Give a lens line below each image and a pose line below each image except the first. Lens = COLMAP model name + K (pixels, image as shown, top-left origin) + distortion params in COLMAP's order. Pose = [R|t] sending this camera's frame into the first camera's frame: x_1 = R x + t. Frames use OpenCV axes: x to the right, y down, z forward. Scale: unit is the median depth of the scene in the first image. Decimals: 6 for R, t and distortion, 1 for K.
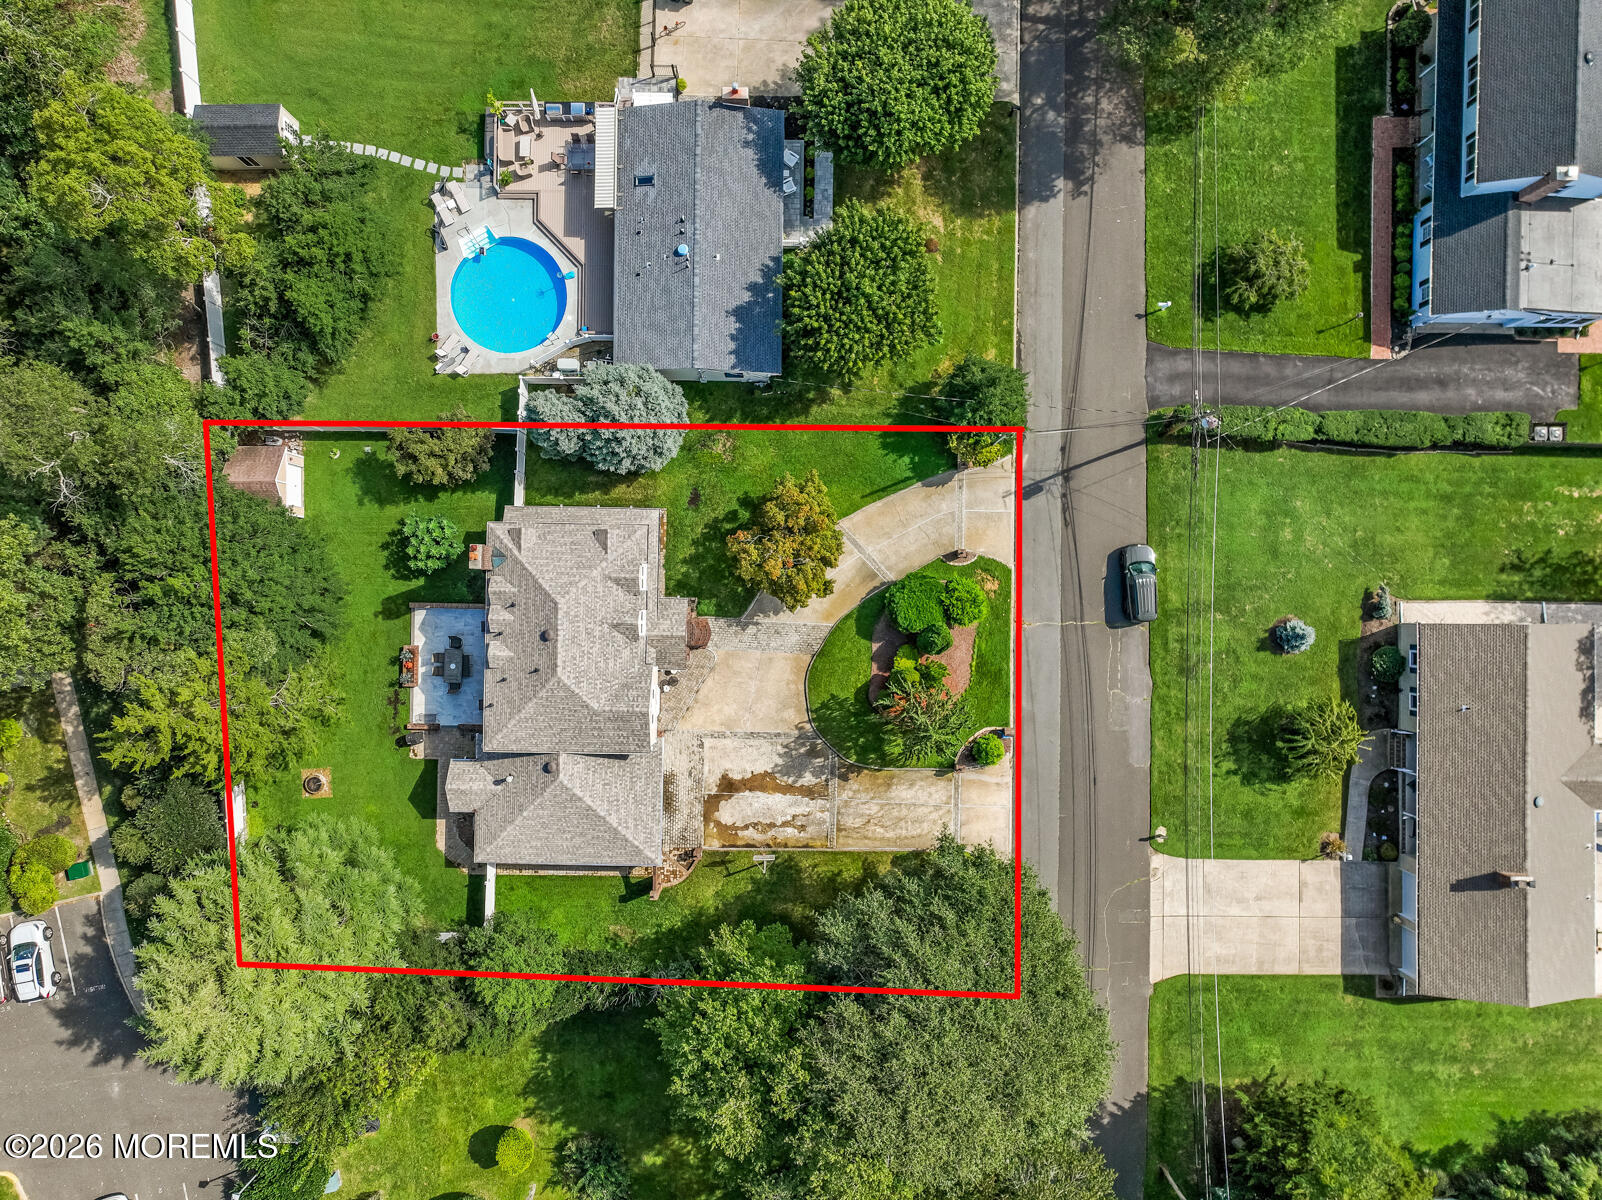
lens RADIAL K [[1128.9, 0, 801.0], [0, 1128.9, 600.0], [0, 0, 1]] dist [0.010781, -0.000282]
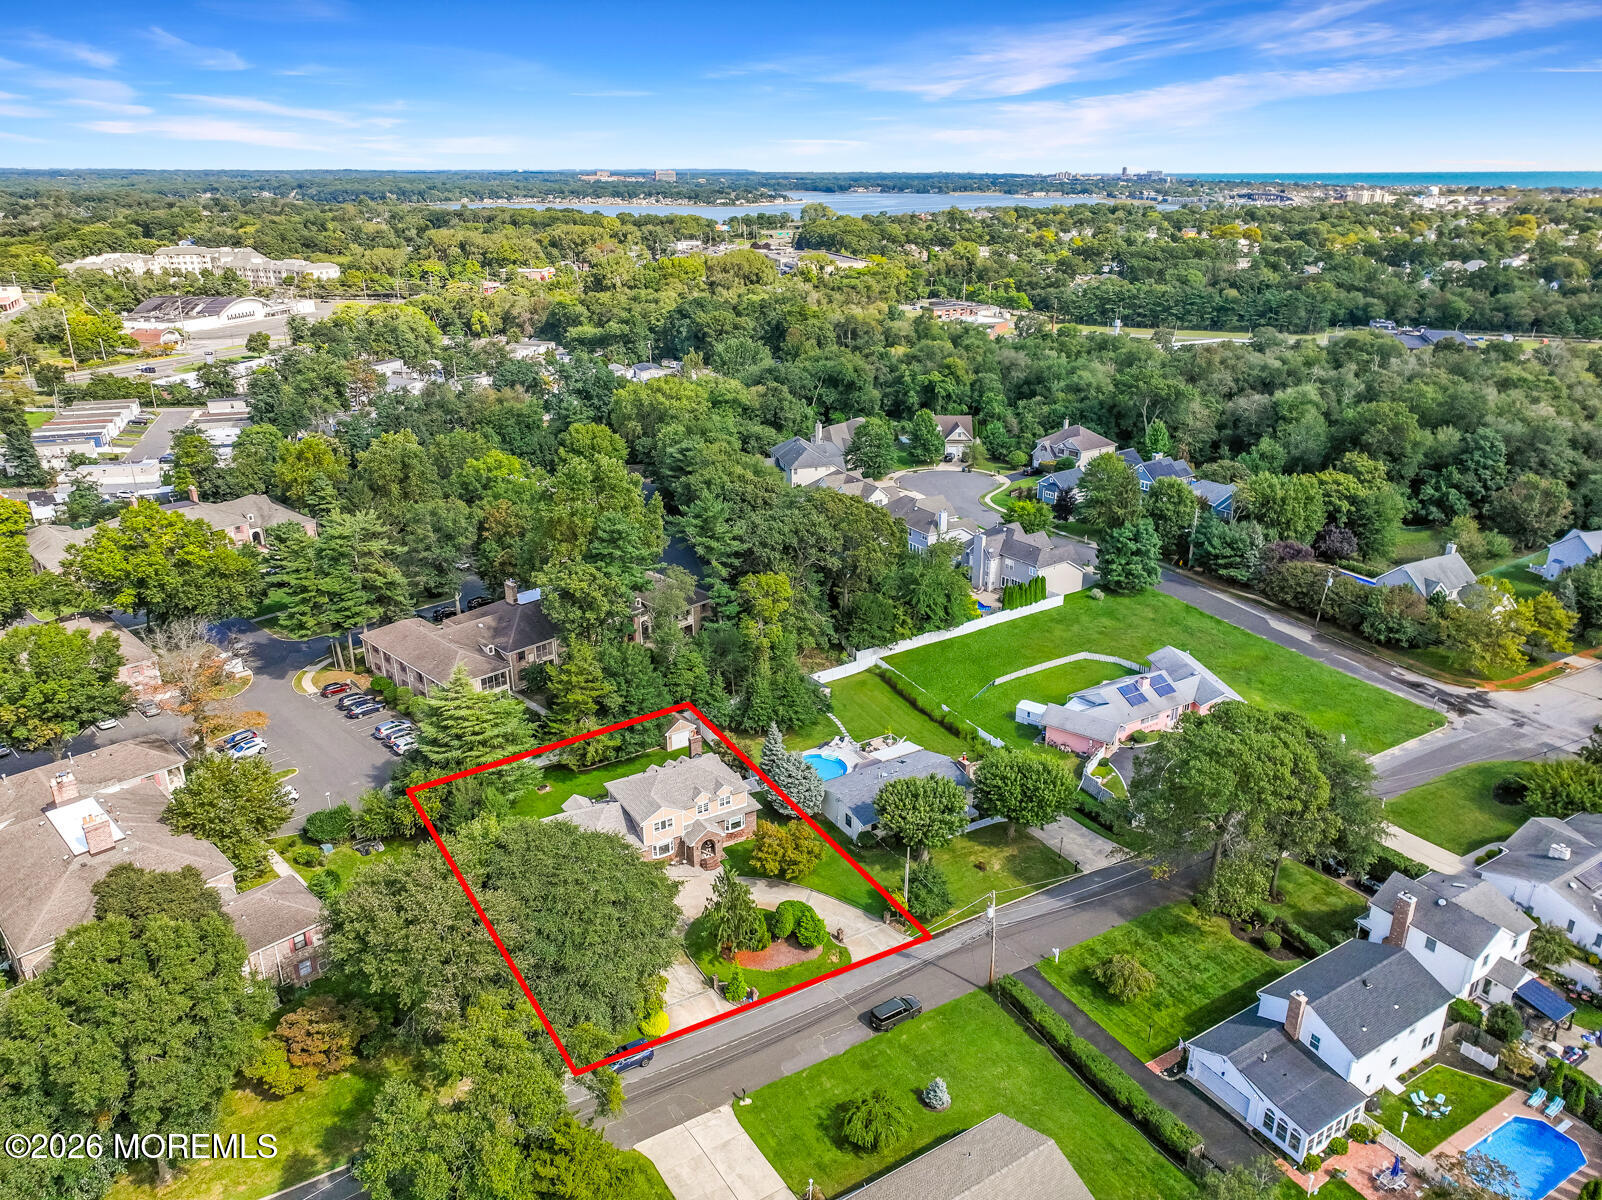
lens RADIAL K [[1128.9, 0, 801.0], [0, 1128.9, 600.0], [0, 0, 1]] dist [0.010781, -0.000282]
pose [[0.539887, 0.290126, -0.790157, 1.174262], [-0.841674, 0.197546, -0.502553, 0.672591], [0.010289, 0.936377, 0.350845, 0.047765]]
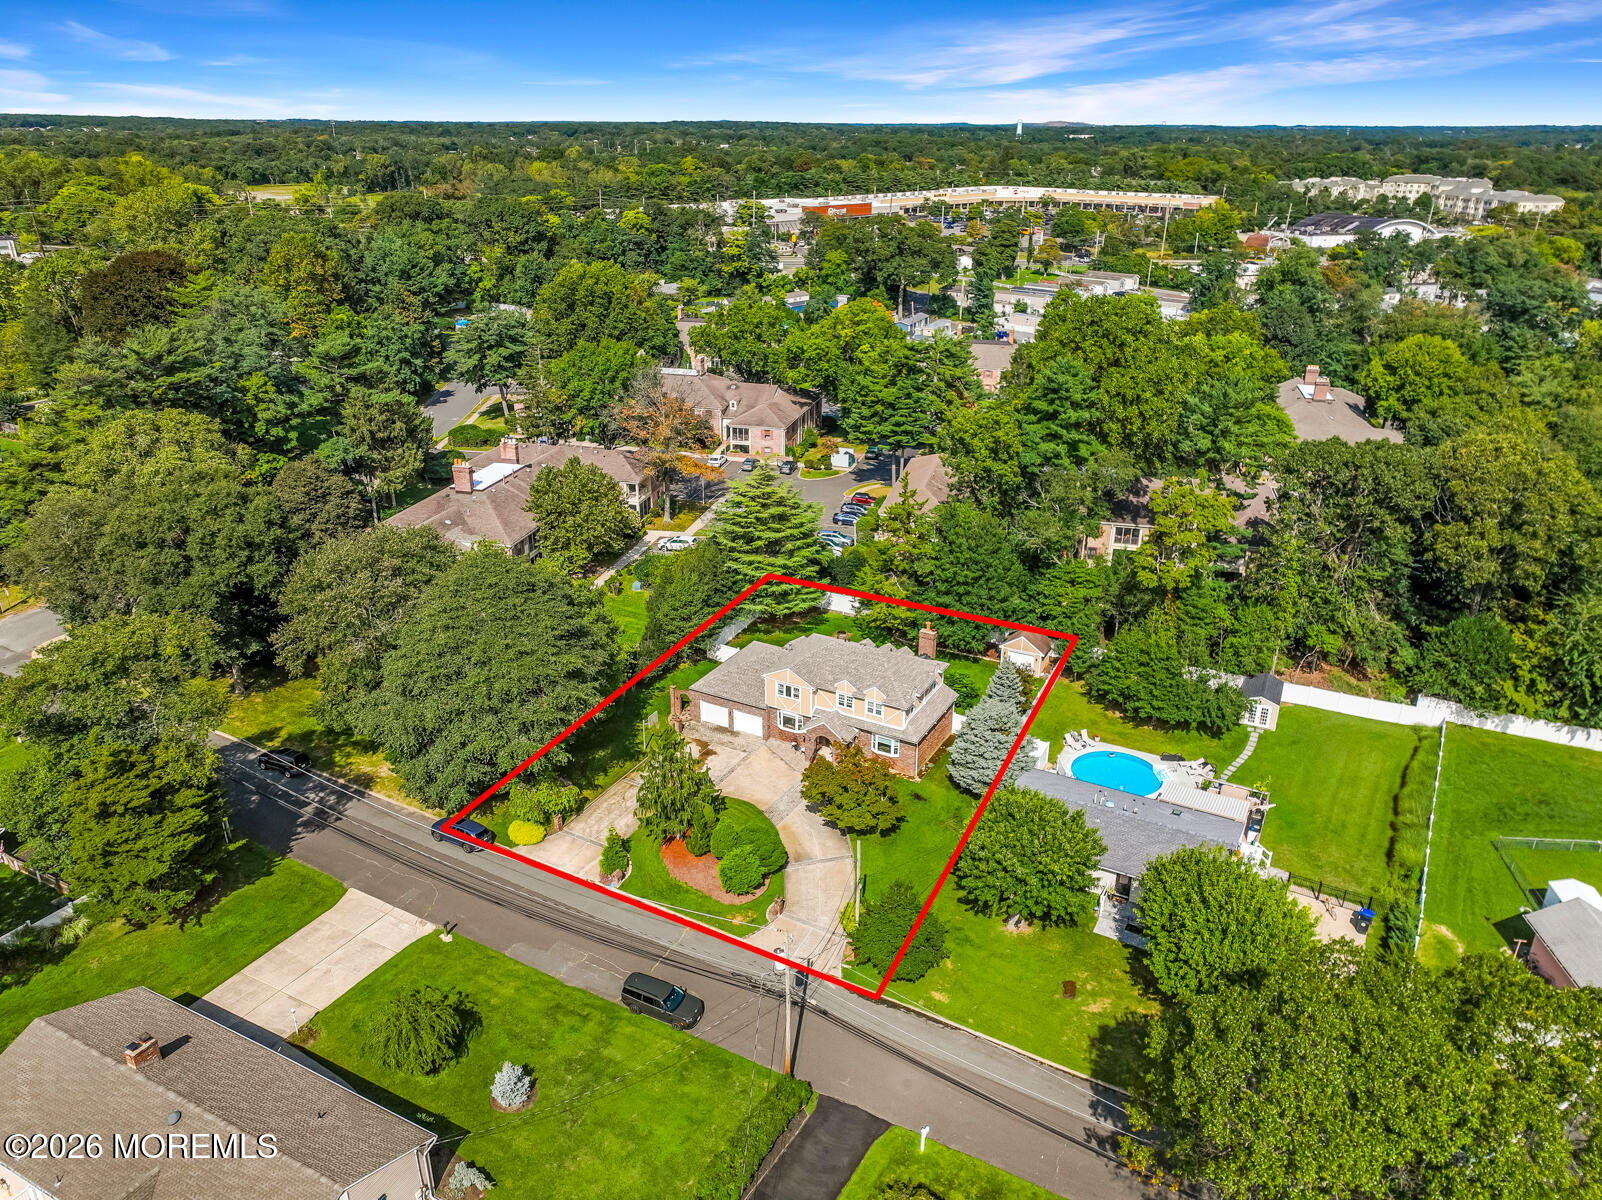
lens RADIAL K [[1128.9, 0, 801.0], [0, 1128.9, 600.0], [0, 0, 1]] dist [0.010781, -0.000282]
pose [[-0.457399, 0.333737, -0.824261, 0.916589], [-0.889201, -0.182486, 0.419549, -0.455947], [-0.010397, 0.924834, 0.380228, 0.321755]]
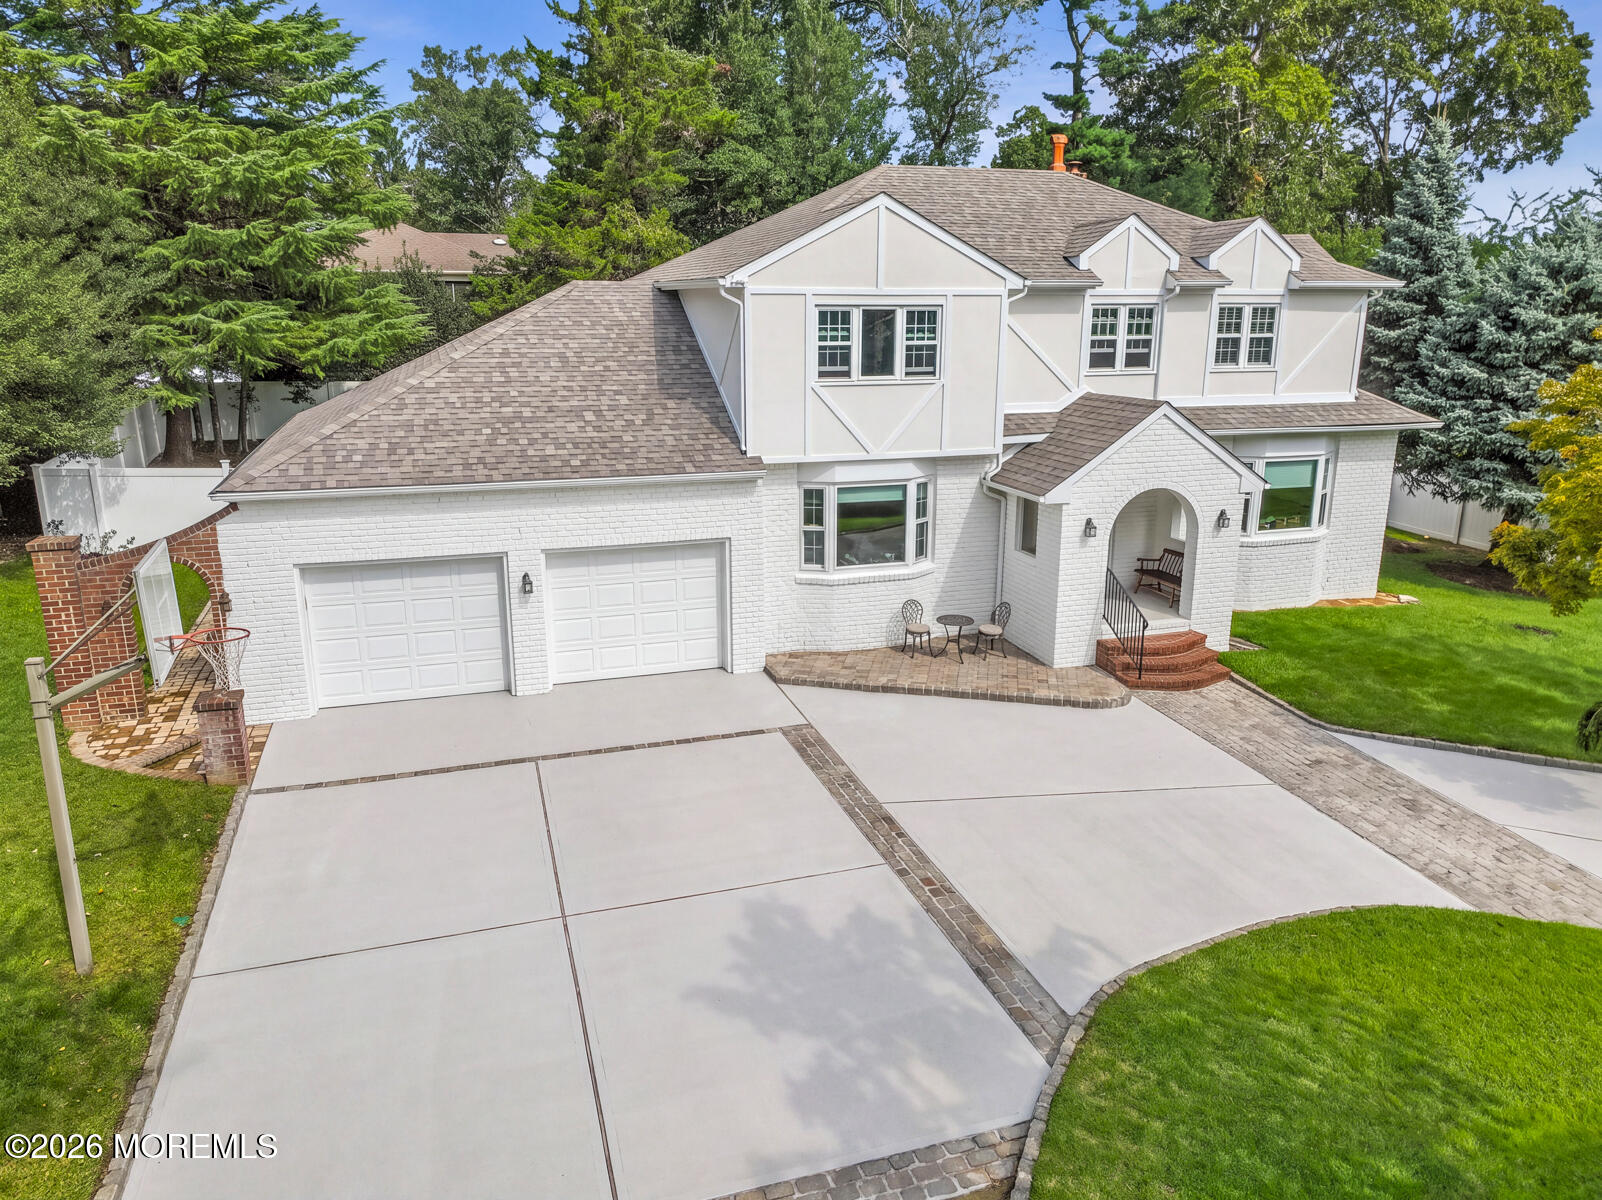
lens RADIAL K [[1128.9, 0, 801.0], [0, 1128.9, 600.0], [0, 0, 1]] dist [0.010781, -0.000282]
pose [[0.329368, 0.227748, -0.916323, 0.113010], [-0.944180, 0.085984, -0.318010, 0.186505], [0.006363, 0.969916, 0.243356, 0.912274]]
